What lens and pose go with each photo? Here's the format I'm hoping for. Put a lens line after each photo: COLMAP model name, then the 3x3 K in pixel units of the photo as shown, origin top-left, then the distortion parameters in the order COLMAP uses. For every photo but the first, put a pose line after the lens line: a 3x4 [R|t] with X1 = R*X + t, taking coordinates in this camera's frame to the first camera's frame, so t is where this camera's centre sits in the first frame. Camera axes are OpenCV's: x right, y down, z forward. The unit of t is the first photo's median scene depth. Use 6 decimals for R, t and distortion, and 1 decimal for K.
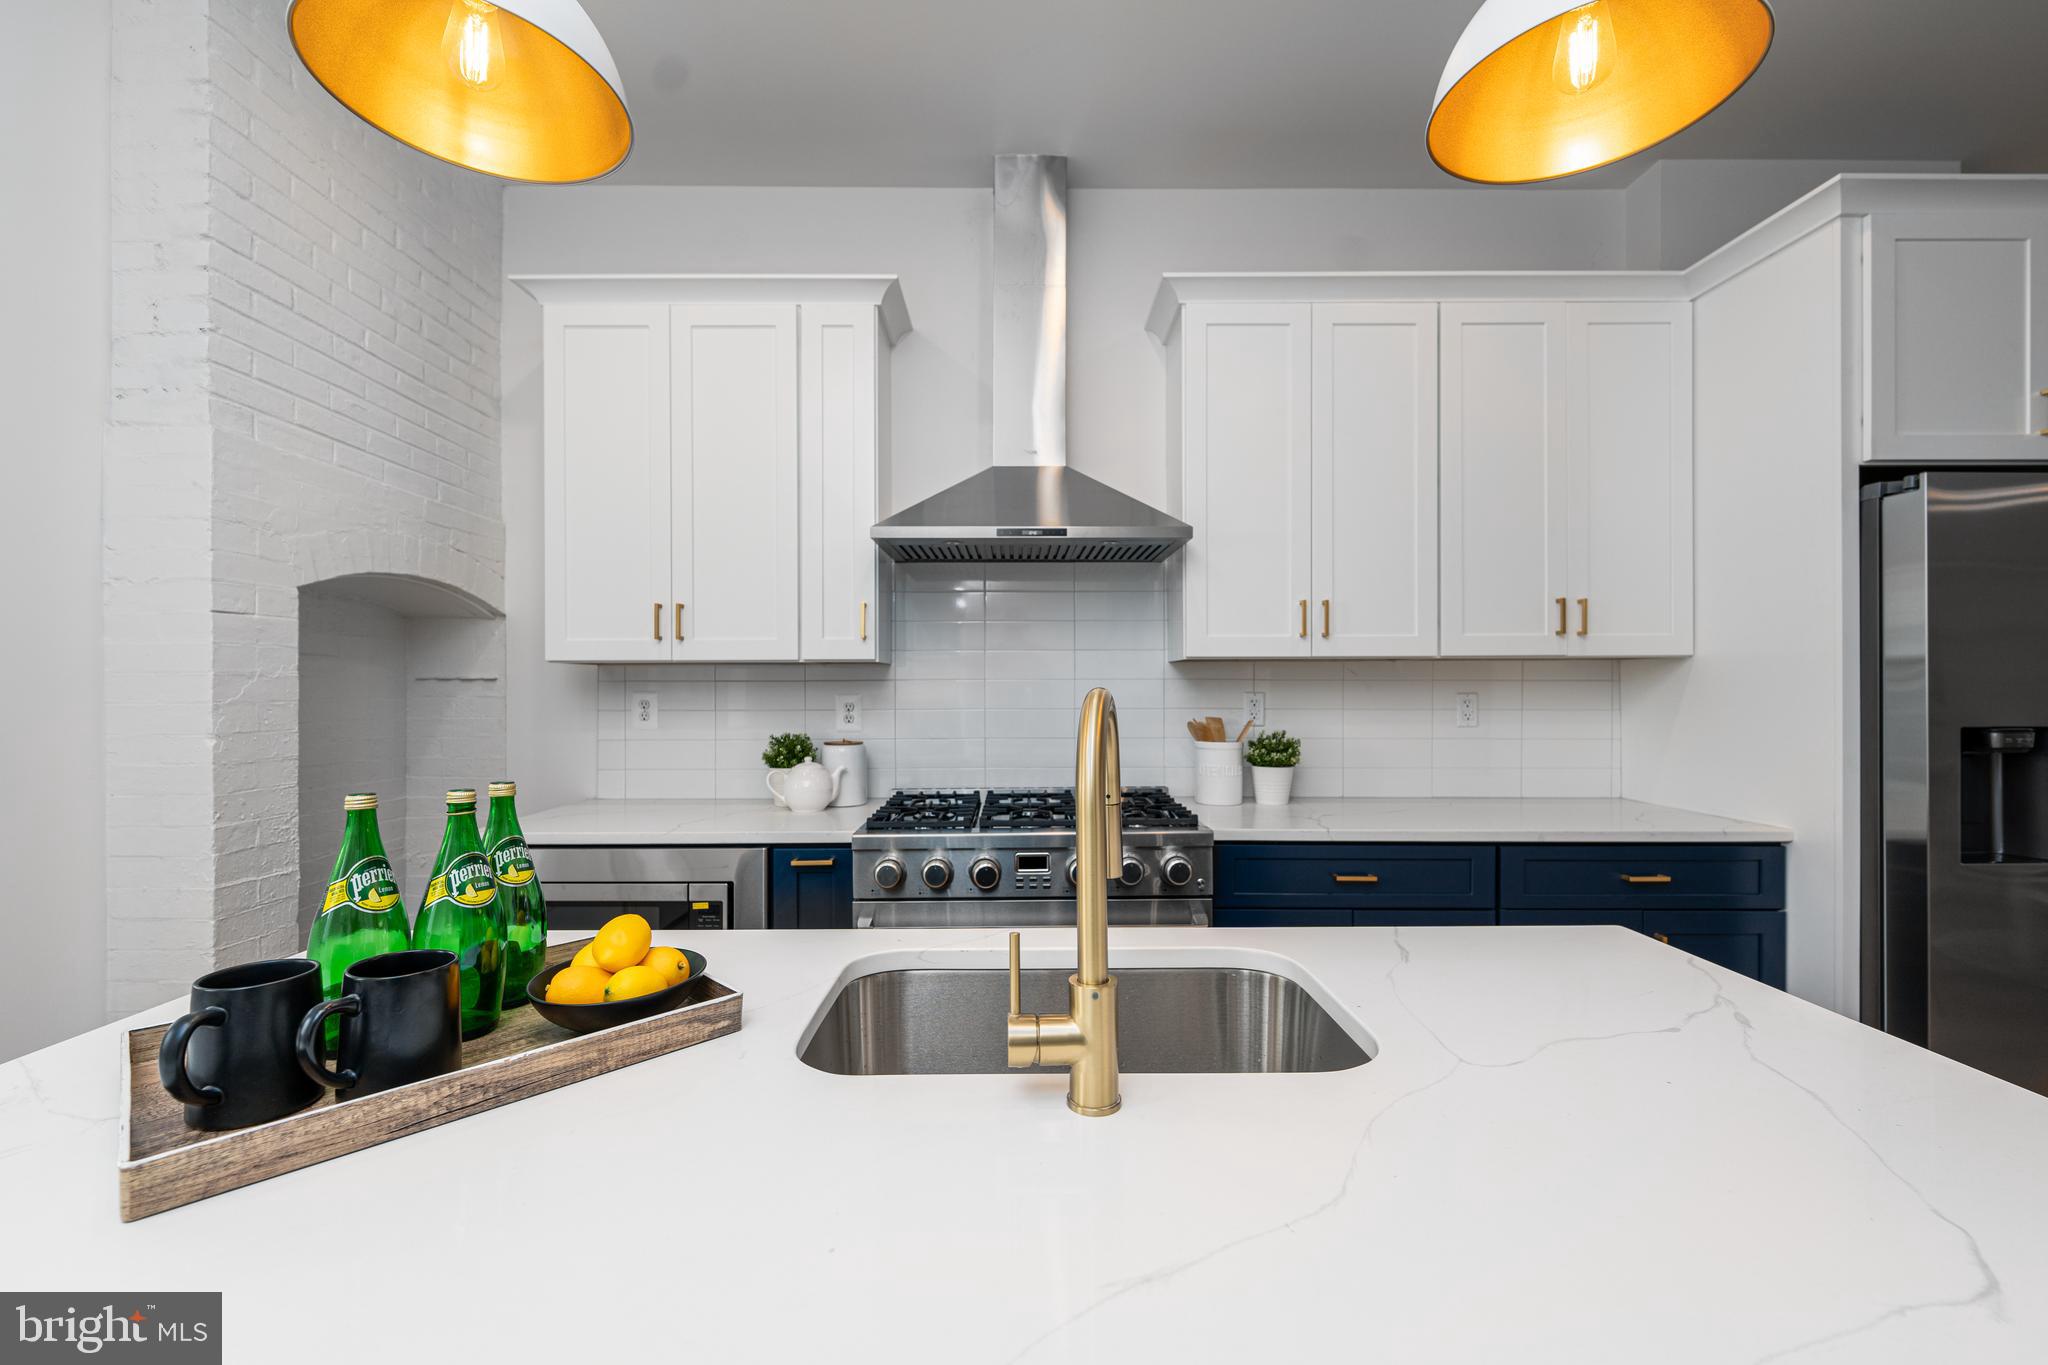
lens RADIAL K [[847.1, 0, 1020.8], [0, 847.1, 682.2], [0, 0, 1]] dist [-0.000386, -0.000799]
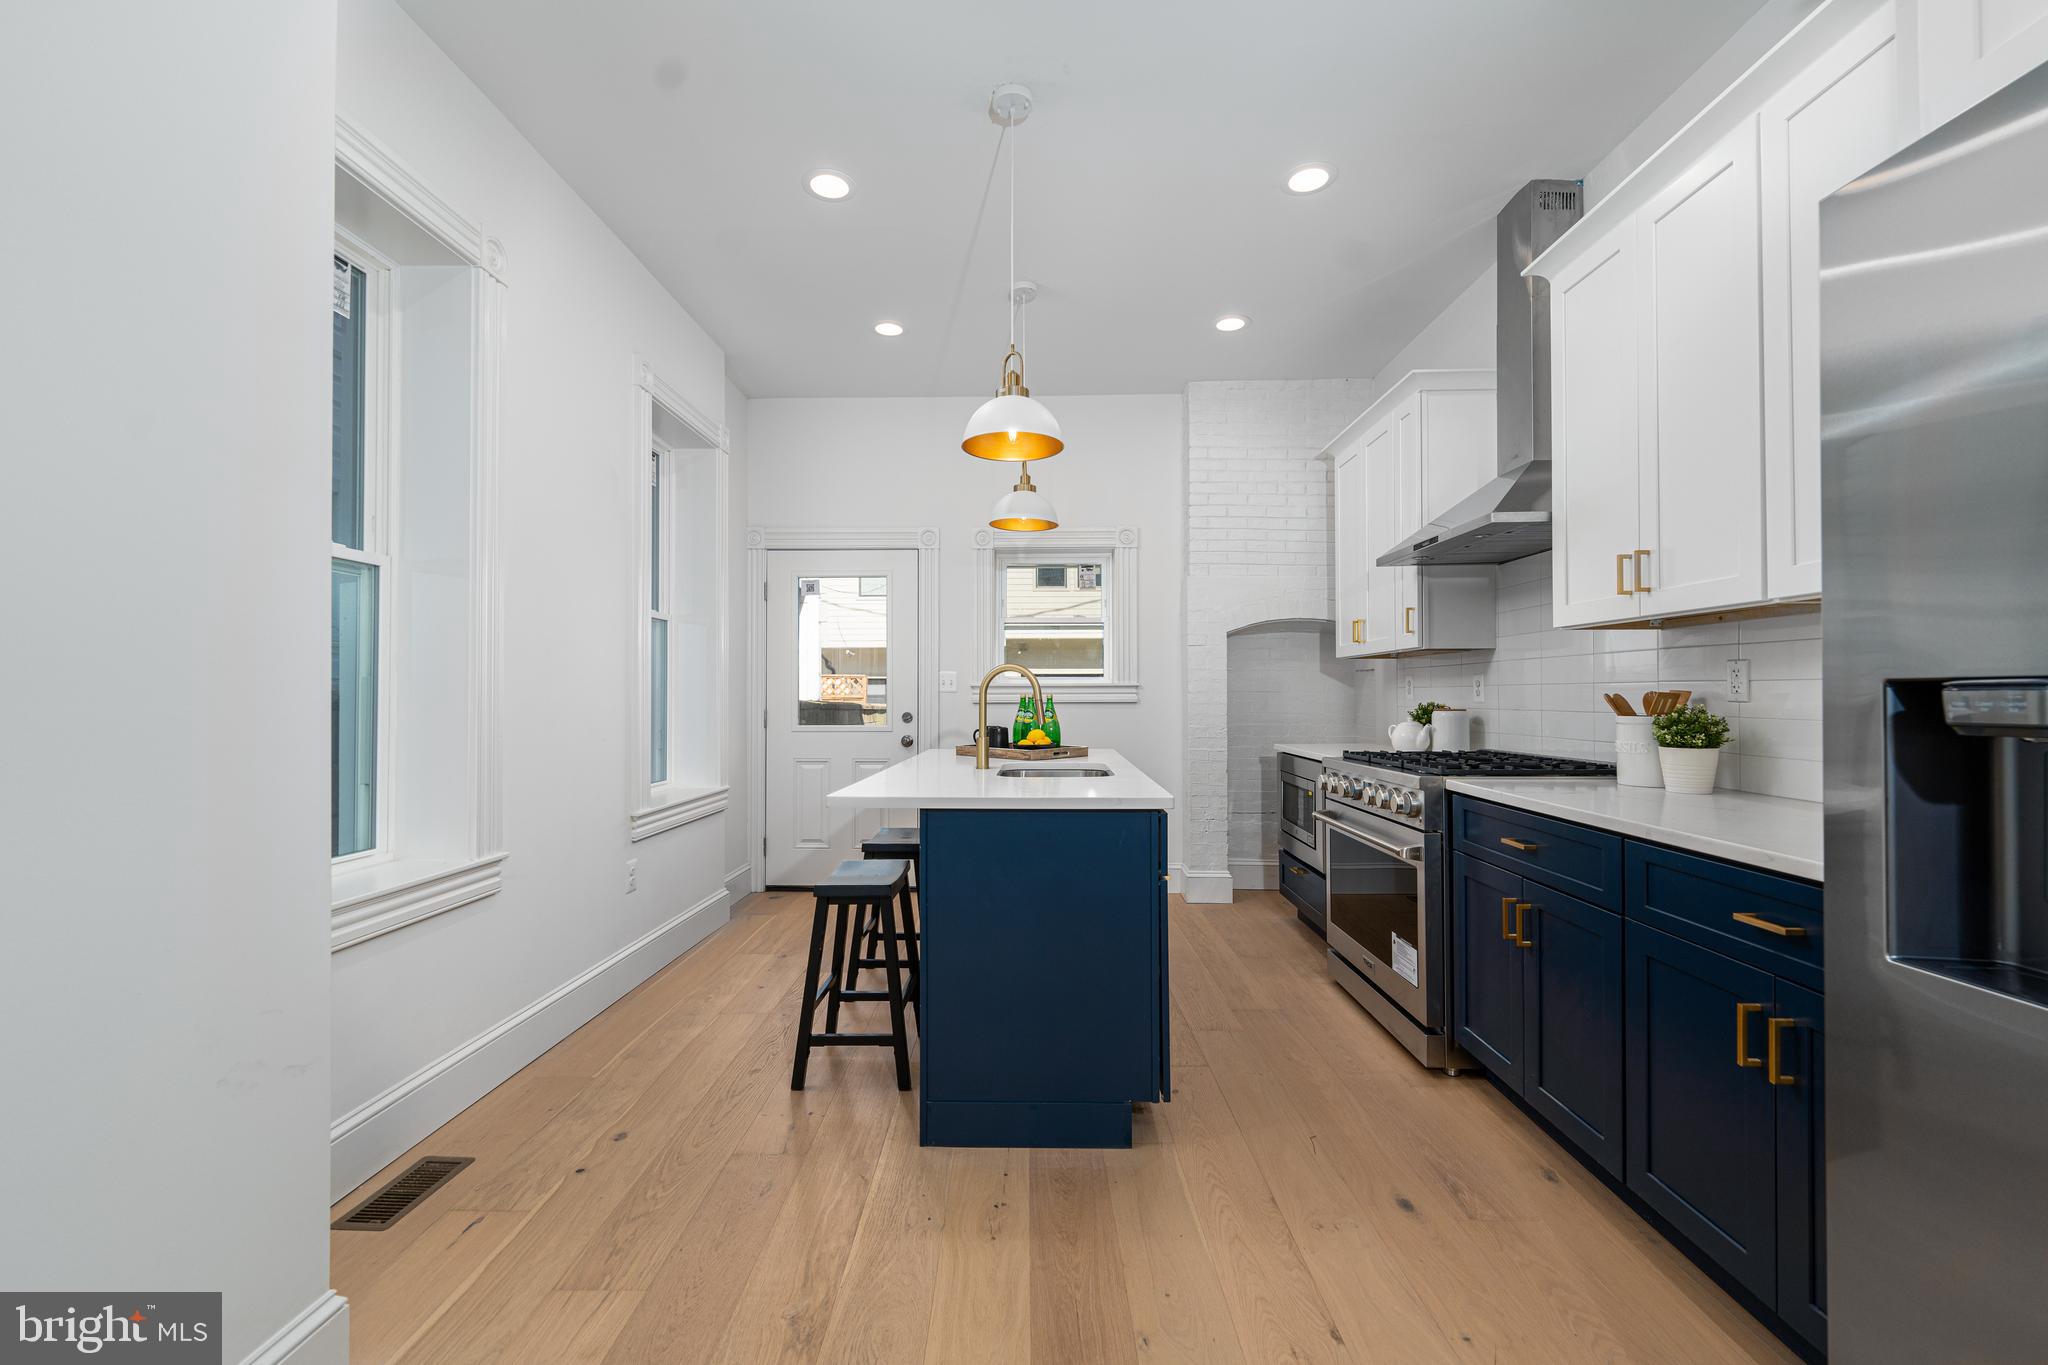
lens RADIAL K [[836.4, 0, 1028.8], [0, 836.4, 687.1], [0, 0, 1]] dist [0.000790, -0.000957]
pose [[-0.020564, -0.006750, -0.999766, 1.245514], [0.005225, 0.999963, -0.006859, 0.045616], [0.999775, -0.005365, -0.020528, 0.404530]]
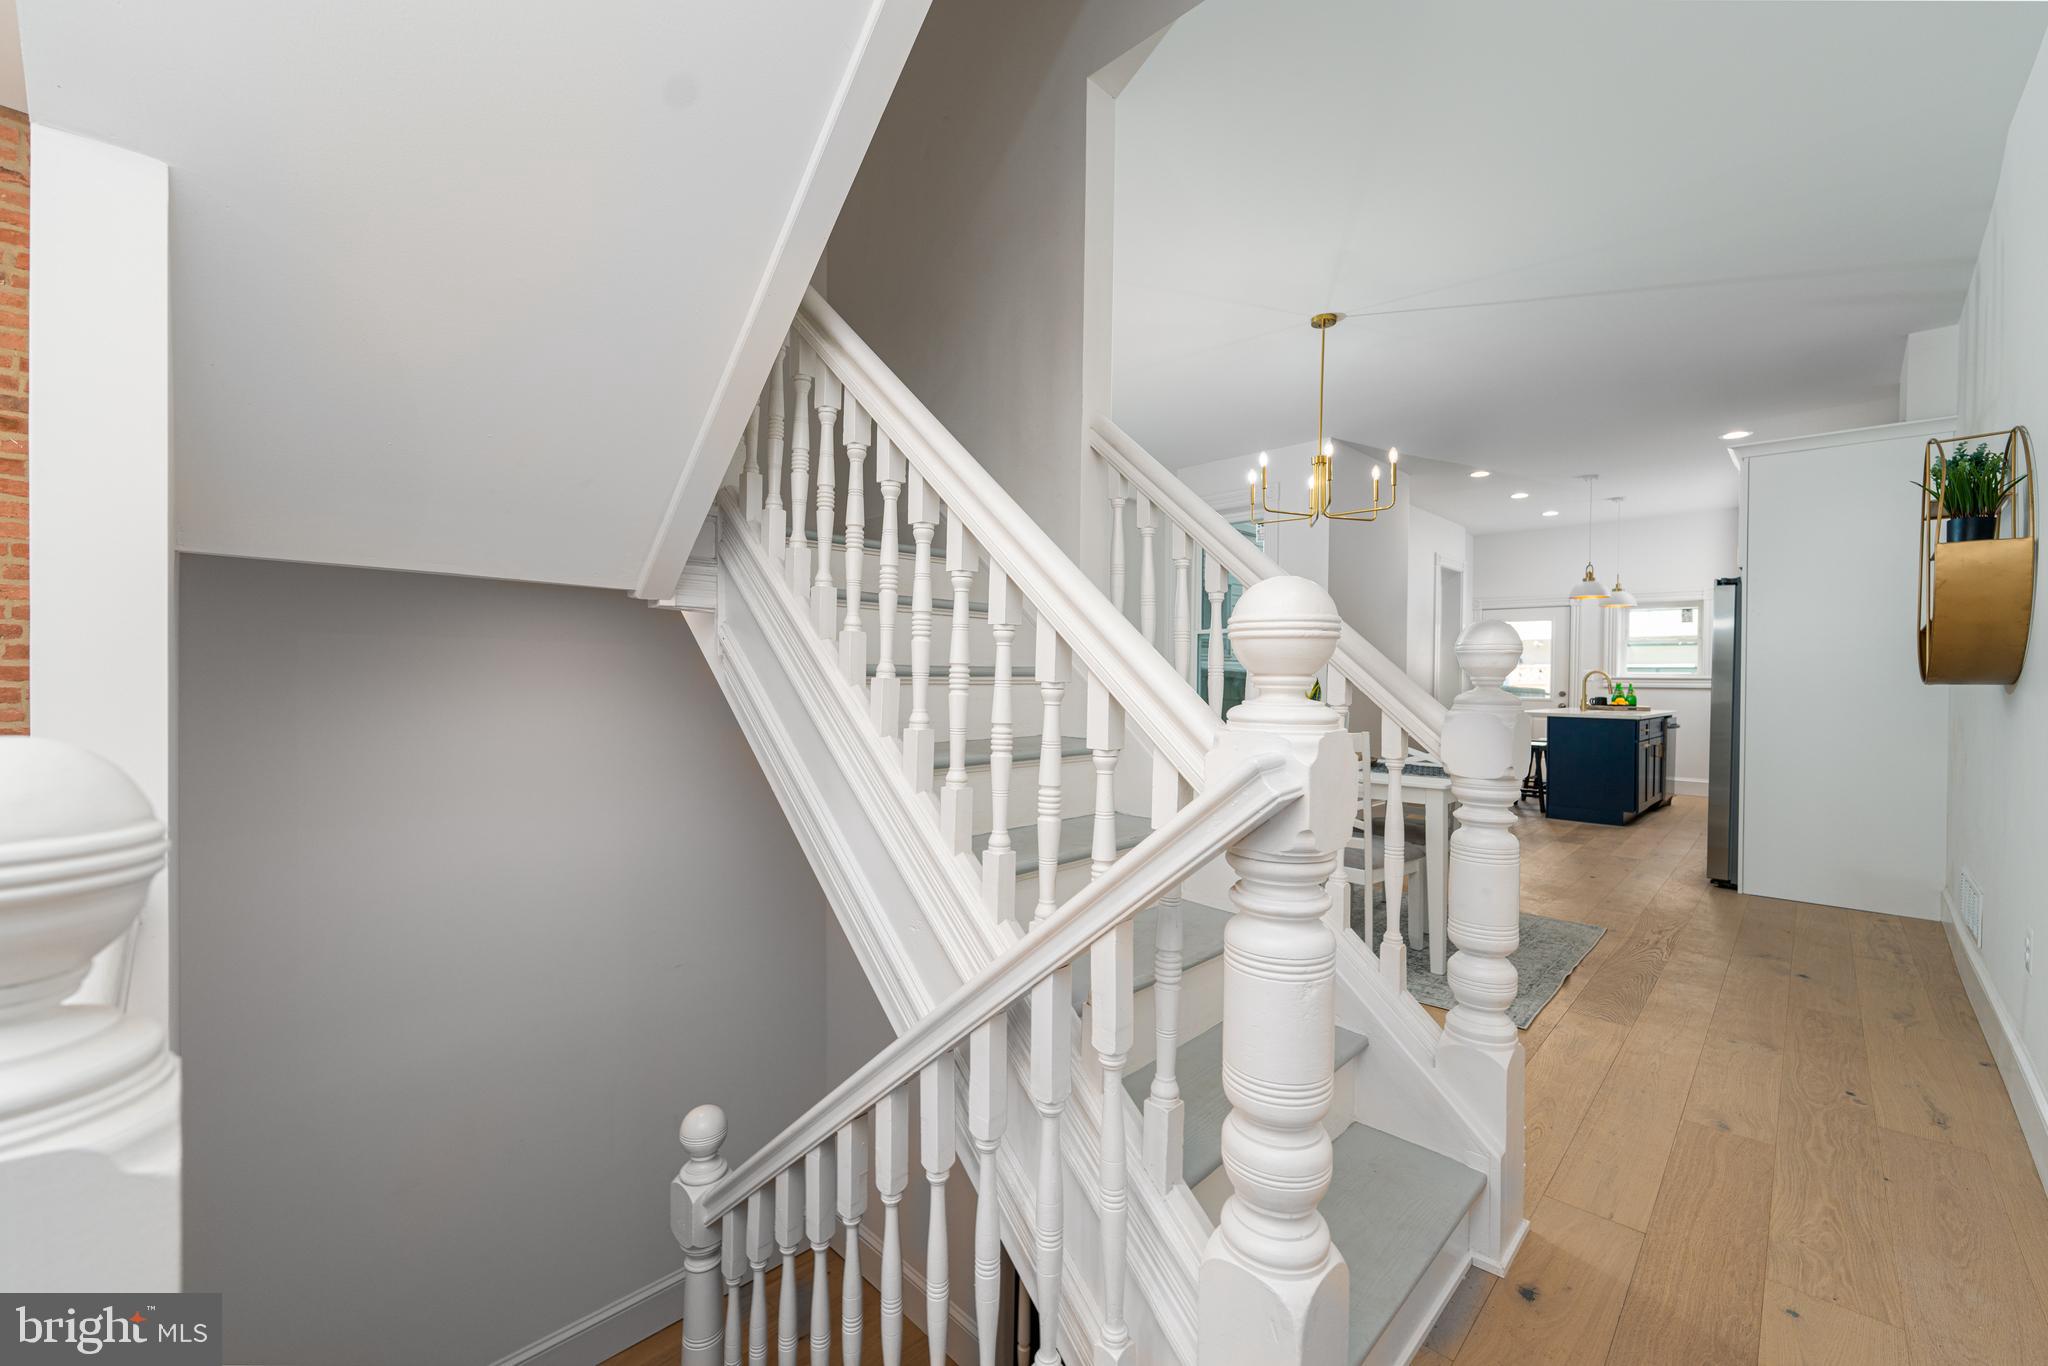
lens RADIAL K [[824.1, 0, 1018.7], [0, 824.1, 684.5], [0, 0, 1]] dist [-0.000364, -0.000477]
pose [[-0.711573, 0.003719, -0.702602, 3.715463], [-0.002339, 0.999968, 0.007662, 0.035828], [0.702608, 0.007095, -0.711542, 1.022913]]
